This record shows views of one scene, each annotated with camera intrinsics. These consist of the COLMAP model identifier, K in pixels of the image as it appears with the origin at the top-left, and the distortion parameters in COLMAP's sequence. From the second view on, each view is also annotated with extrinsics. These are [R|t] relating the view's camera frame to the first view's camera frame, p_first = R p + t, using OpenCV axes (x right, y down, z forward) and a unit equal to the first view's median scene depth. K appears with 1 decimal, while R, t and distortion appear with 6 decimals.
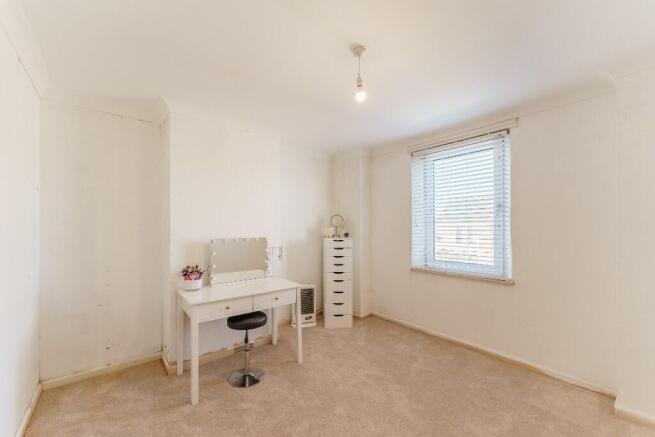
lens RADIAL K [[255.3, 0, 326.3], [0, 255.3, 224.2], [0, 0, 1]] dist [0.000742, 0.000064]
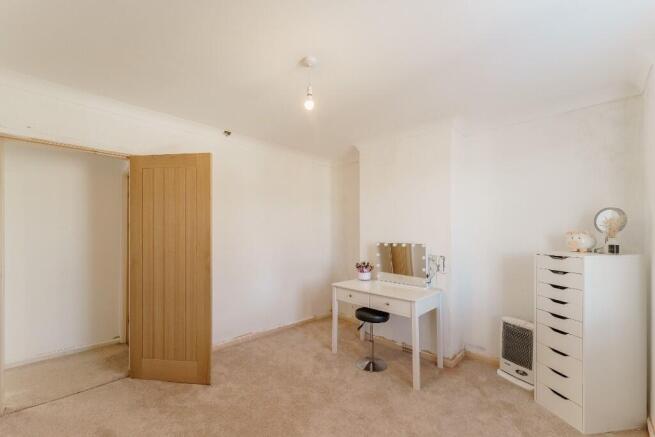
lens RADIAL K [[267.8, 0, 324.6], [0, 267.8, 229.8], [0, 0, 1]] dist [-0.000754, -0.000085]
pose [[0.097658, -0.009410, -0.995176, 0.746798], [0.013388, 0.999877, -0.008140, 0.003745], [0.995130, -0.012529, 0.097772, 0.585317]]
